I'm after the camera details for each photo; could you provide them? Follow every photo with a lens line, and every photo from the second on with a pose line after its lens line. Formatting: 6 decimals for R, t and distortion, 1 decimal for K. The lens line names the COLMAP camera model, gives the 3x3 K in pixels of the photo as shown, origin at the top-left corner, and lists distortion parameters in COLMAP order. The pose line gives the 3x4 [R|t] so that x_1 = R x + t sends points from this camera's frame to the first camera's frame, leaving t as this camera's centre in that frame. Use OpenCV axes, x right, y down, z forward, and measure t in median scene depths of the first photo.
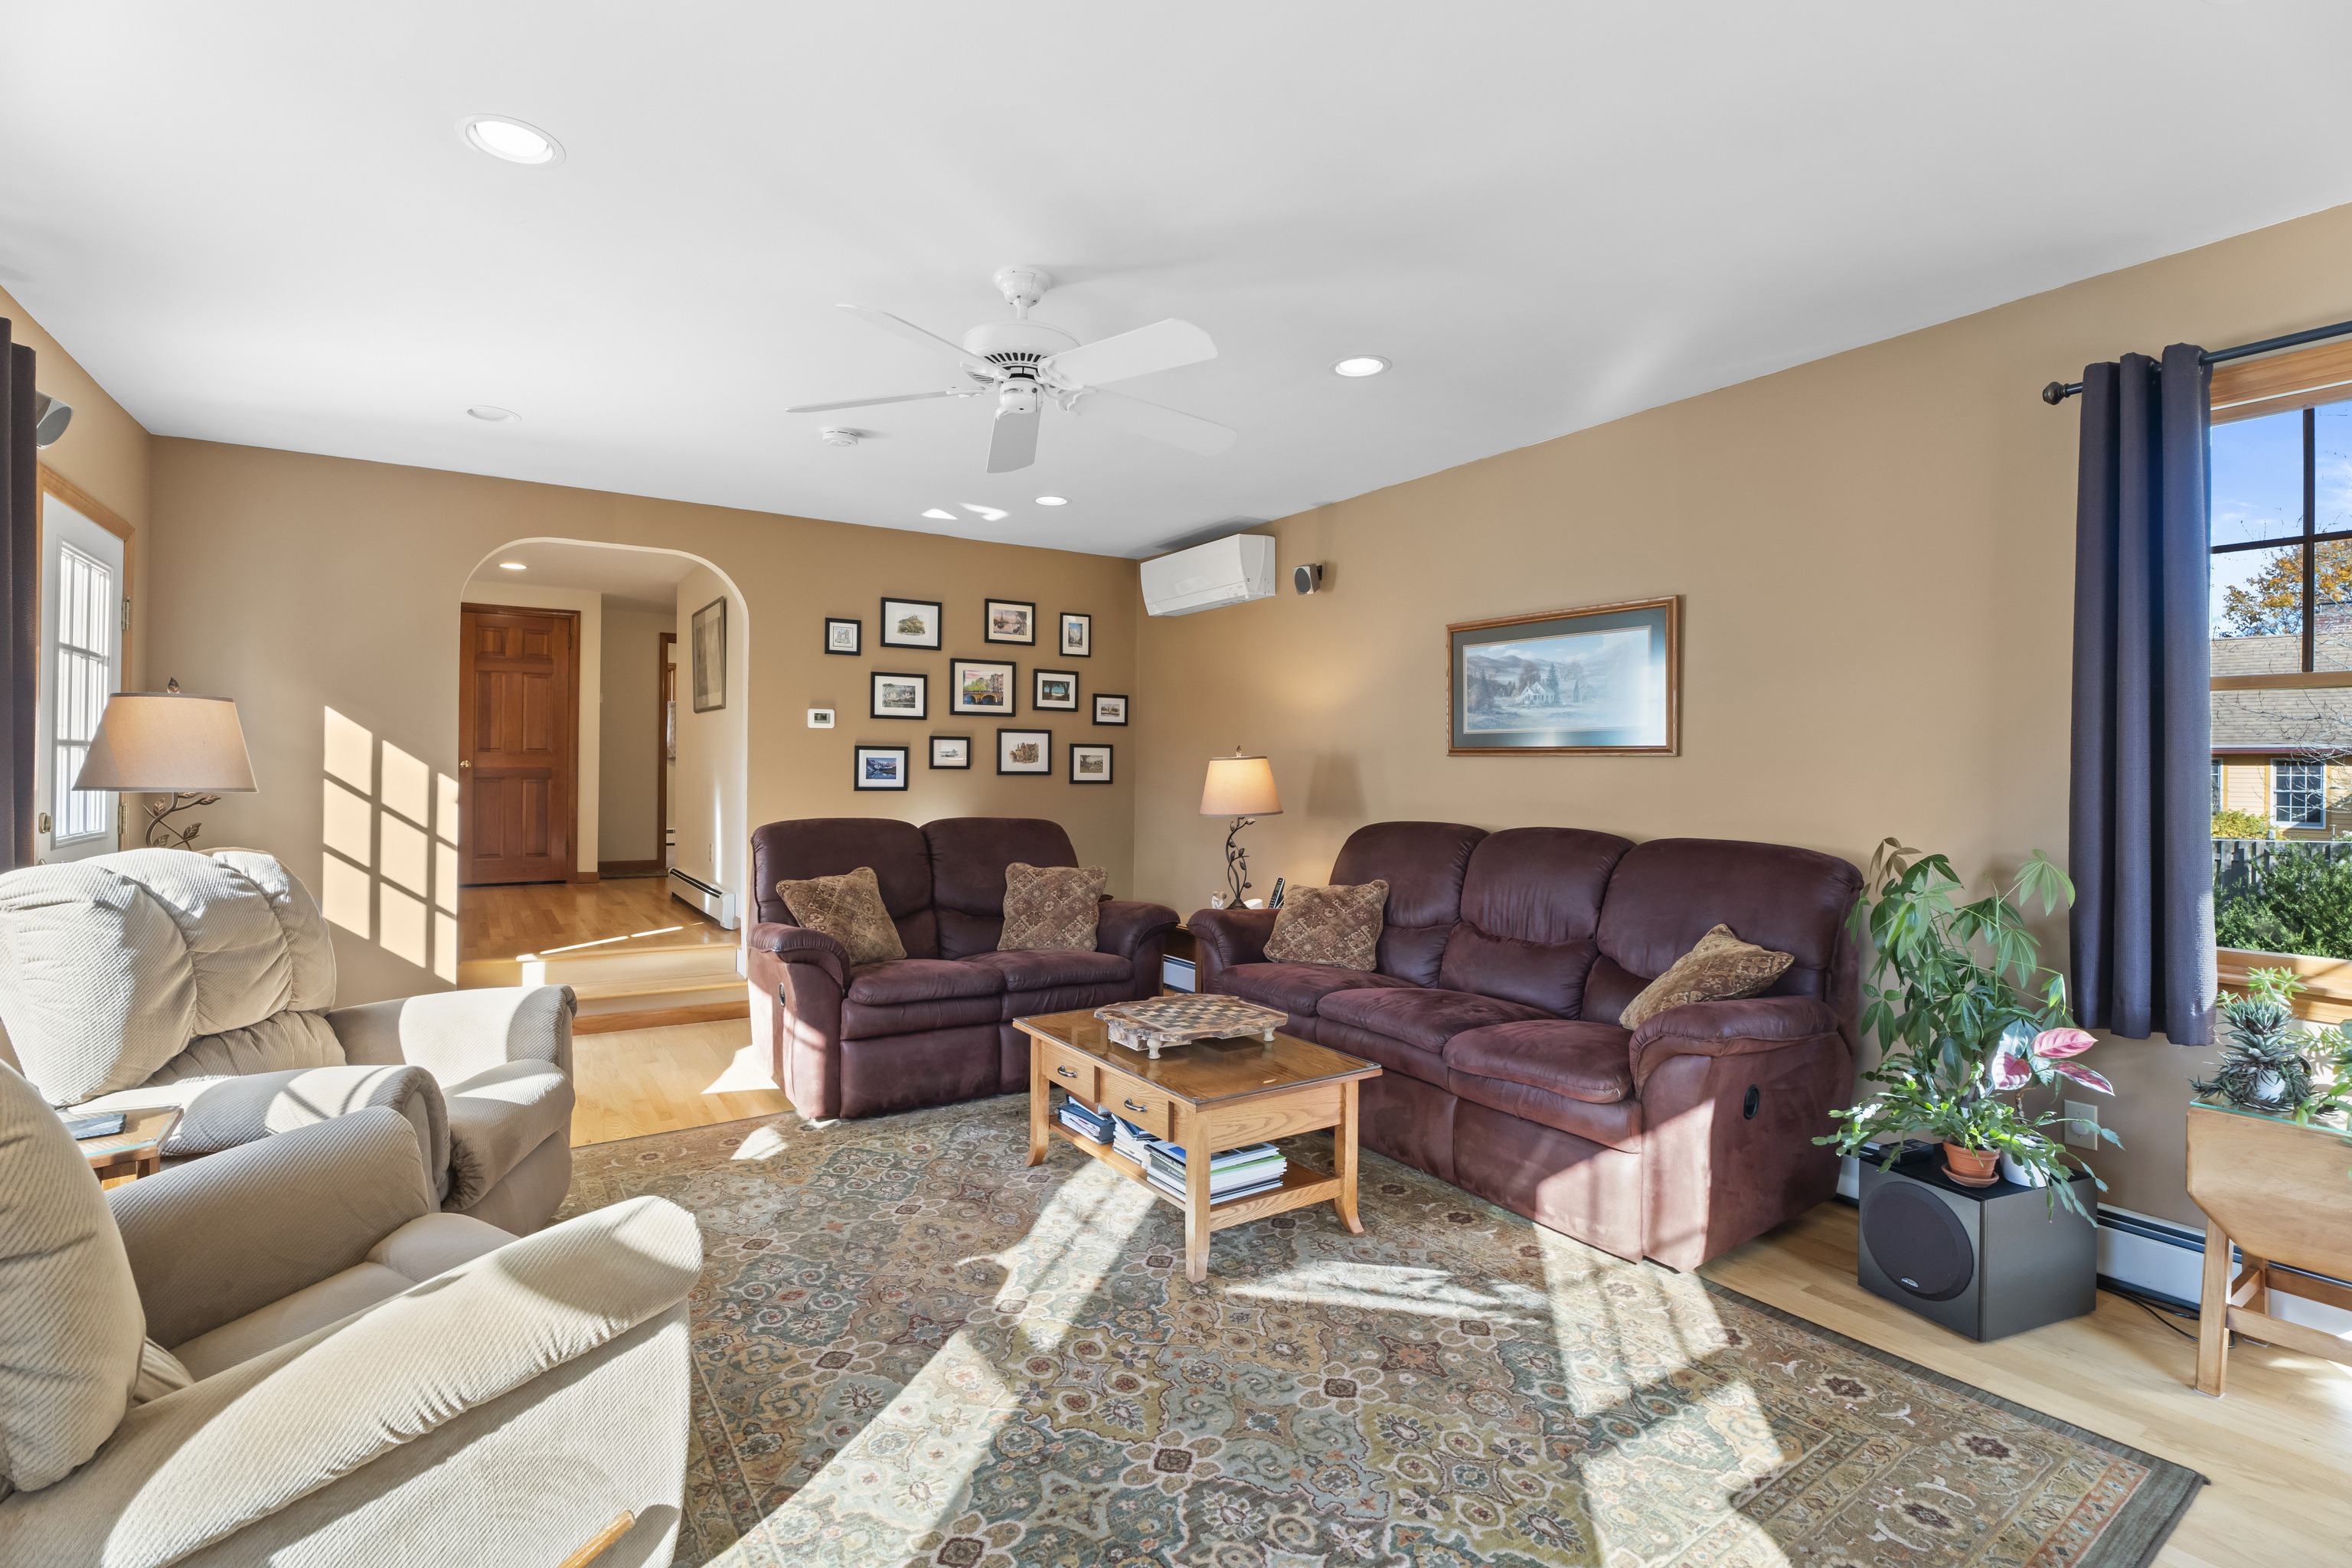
lens RADIAL K [[1089.3, 0, 1159.8], [0, 1089.3, 762.4], [0, 0, 1]] dist [-0.016479, 0.000389]
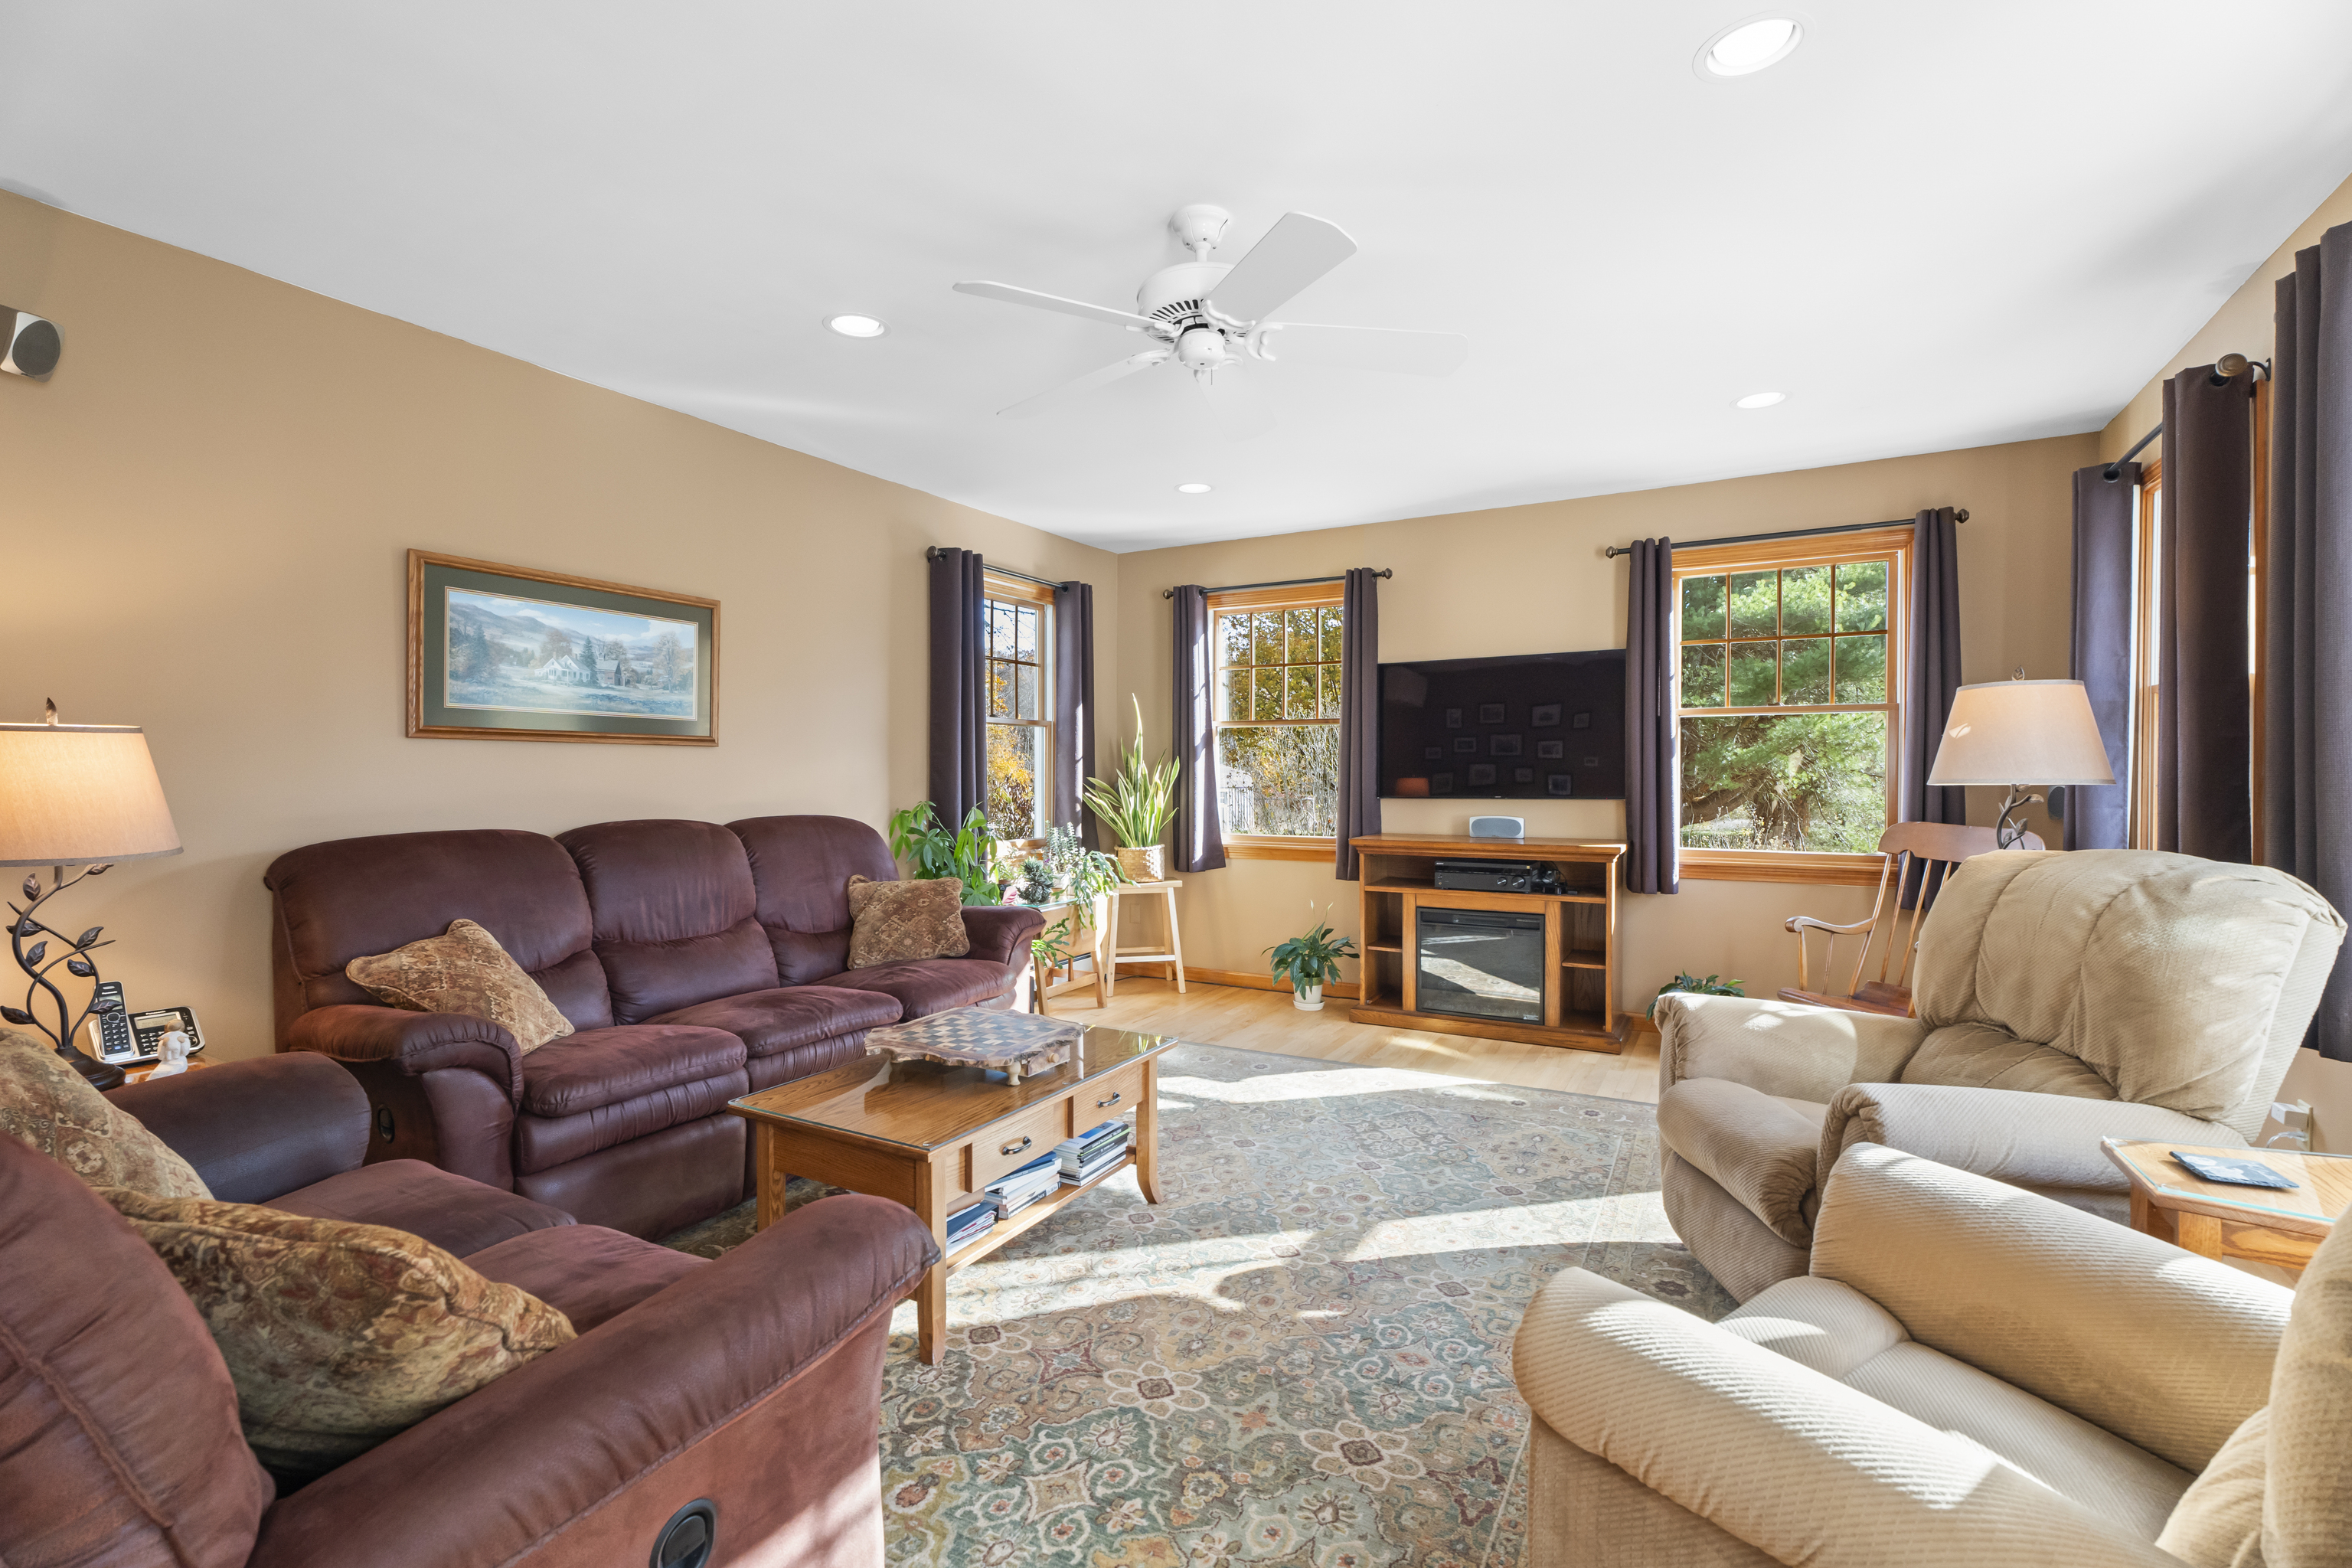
lens RADIAL K [[1041.8, 0, 1168.8], [0, 1041.8, 779.4], [0, 0, 1]] dist [0.000283, -0.000444]
pose [[-0.460207, -0.013270, 0.887712, -0.590248], [-0.005832, 0.999912, 0.011923, 0.011208], [-0.887792, 0.000310, -0.460244, 0.933766]]
